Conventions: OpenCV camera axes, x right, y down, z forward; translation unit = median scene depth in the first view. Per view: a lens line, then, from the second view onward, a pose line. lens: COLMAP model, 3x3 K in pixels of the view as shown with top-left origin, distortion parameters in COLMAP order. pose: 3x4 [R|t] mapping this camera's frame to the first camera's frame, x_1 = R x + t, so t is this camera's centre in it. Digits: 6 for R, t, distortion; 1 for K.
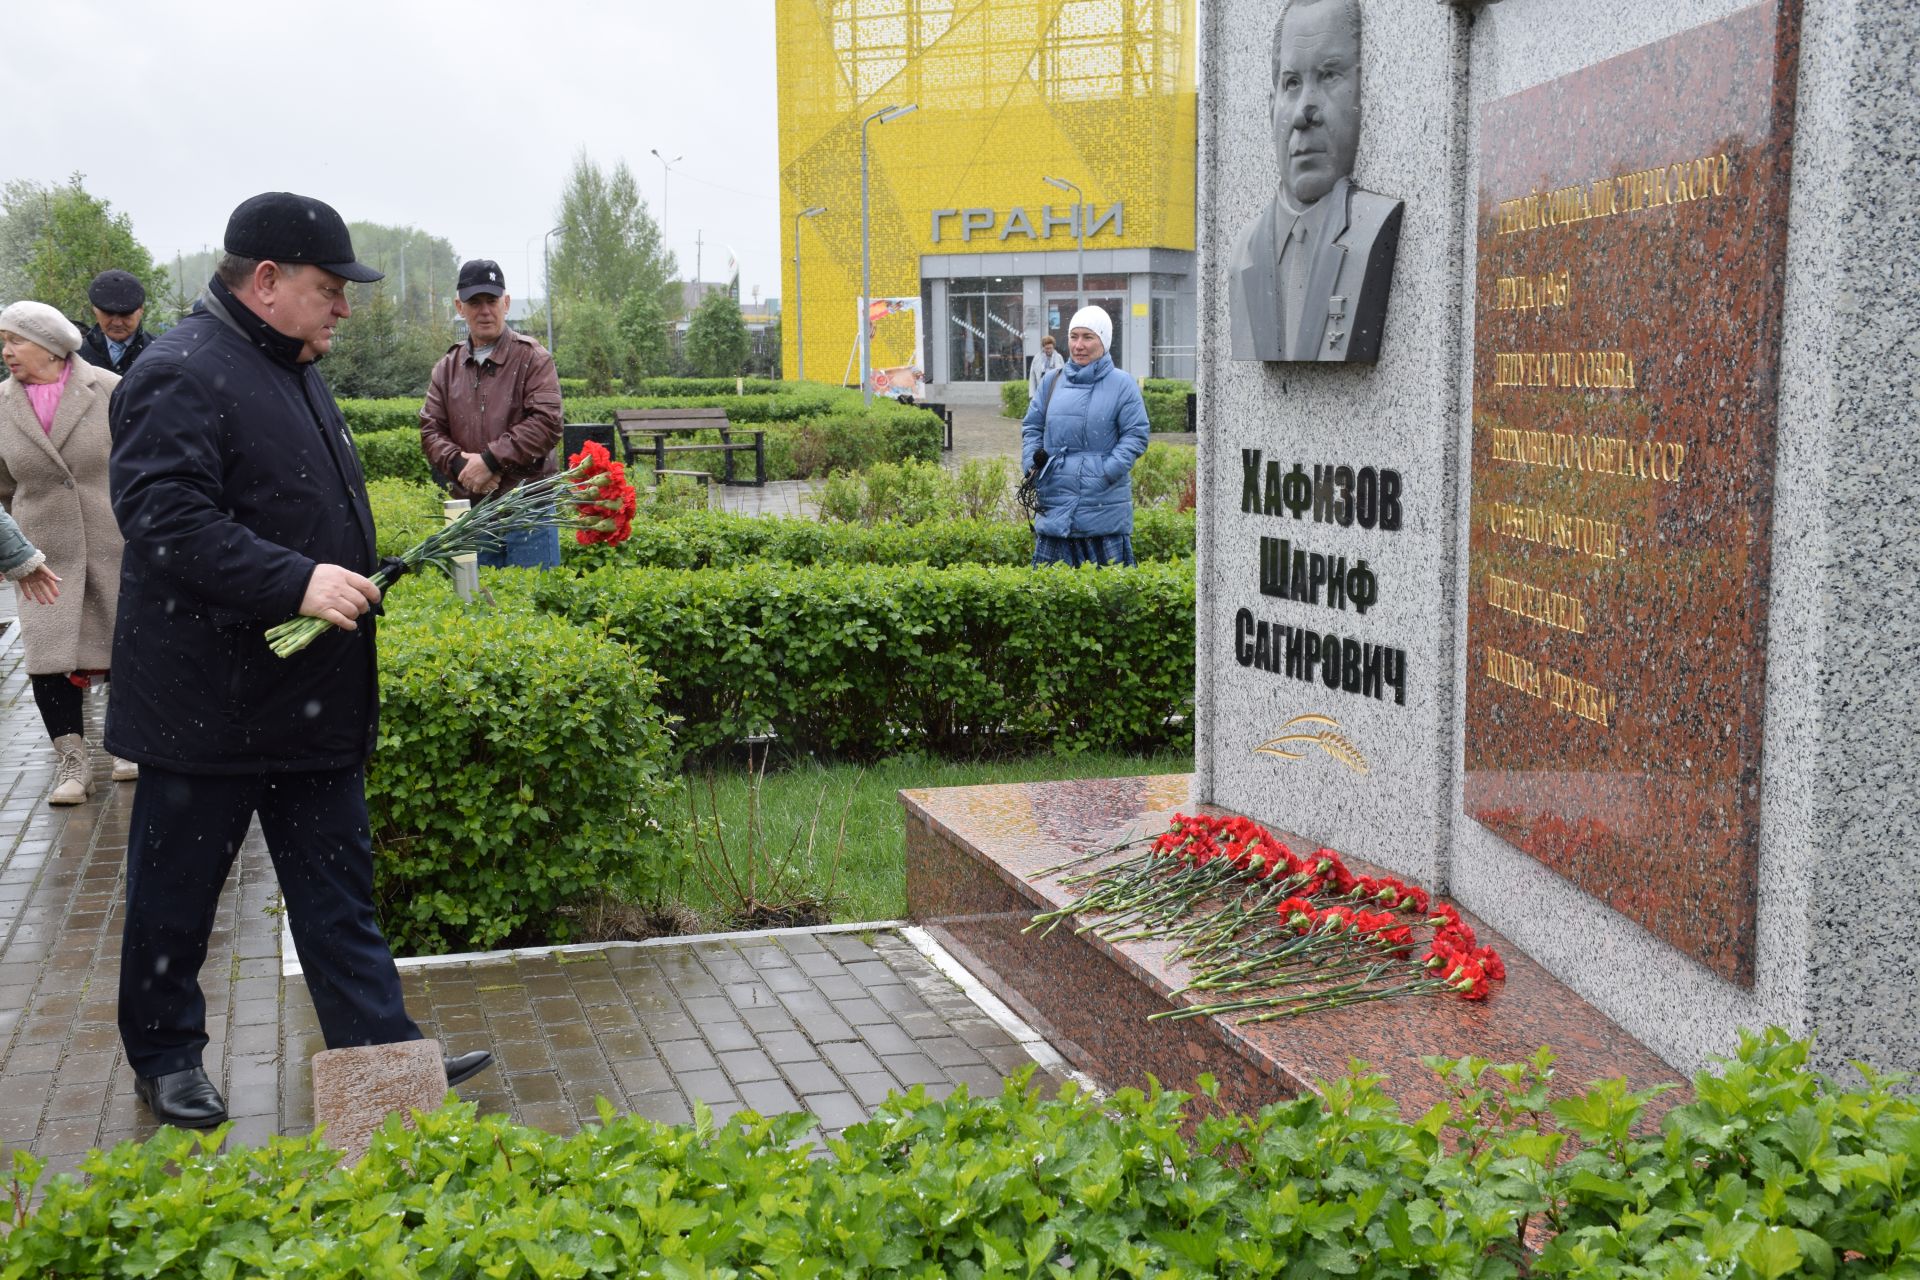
lens RADIAL K [[2768.6, 0, 941.7], [0, 2768.6, 639.4], [0, 0, 1]] dist [0.137255, 0.000000]
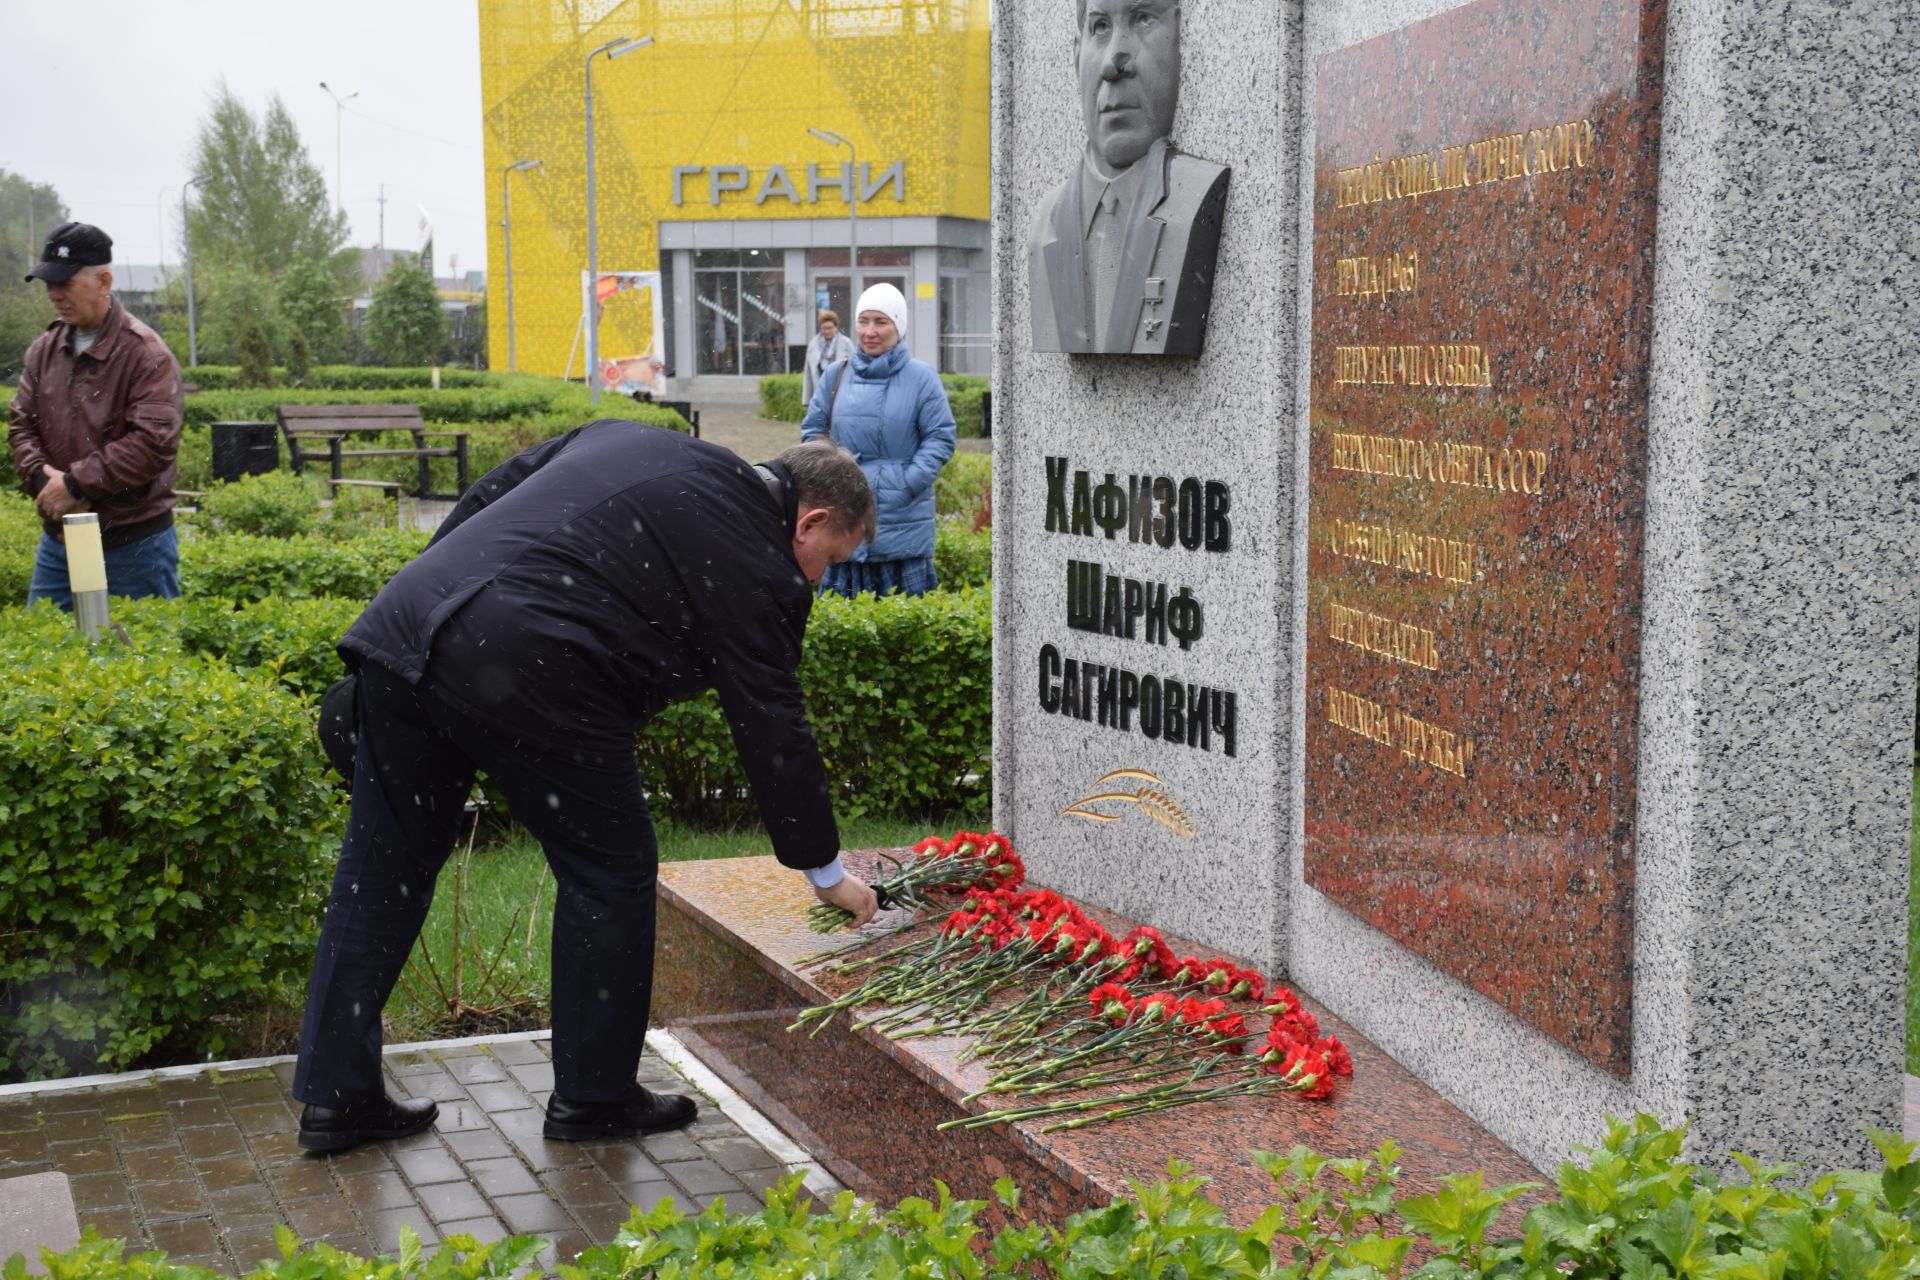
lens RADIAL K [[3517.7, 0, 991.3], [0, 3517.7, 629.8], [0, 0, 1]] dist [0.437446, 0.000000]
pose [[0.995977, -0.003010, 0.089554, -0.005252], [0.004810, 0.999791, -0.019883, 0.005736], [-0.089475, 0.020233, 0.995784, -0.073333]]
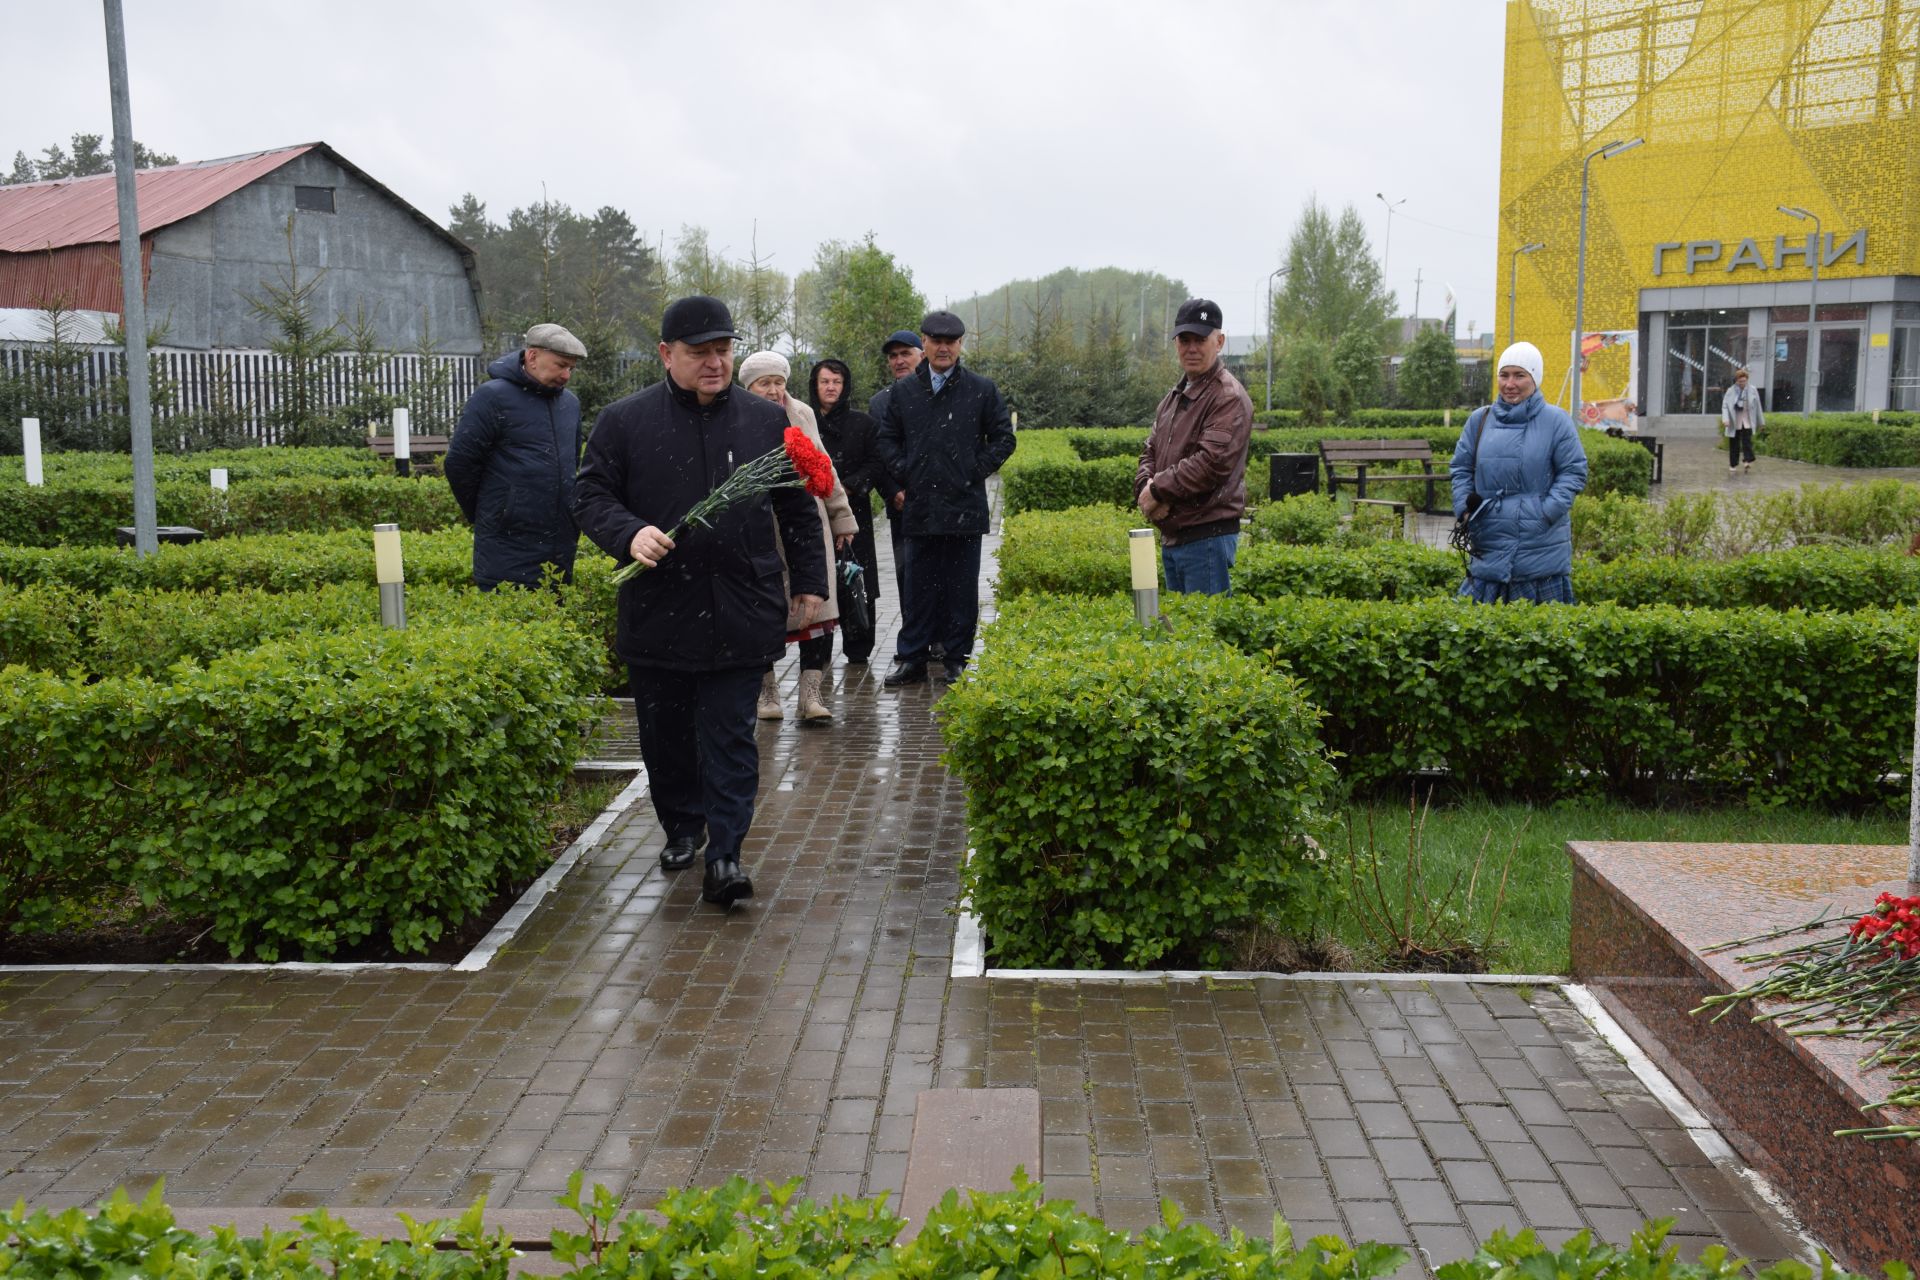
lens RADIAL K [[2151.7, 0, 968.8], [0, 2151.7, 634.7], [0, 0, 1]] dist [0.113077, 0.000000]
pose [[0.945734, 0.044157, -0.321928, 0.029367], [-0.037968, 0.998954, 0.025482, -0.030493], [0.322716, -0.011876, 0.946421, 0.218063]]
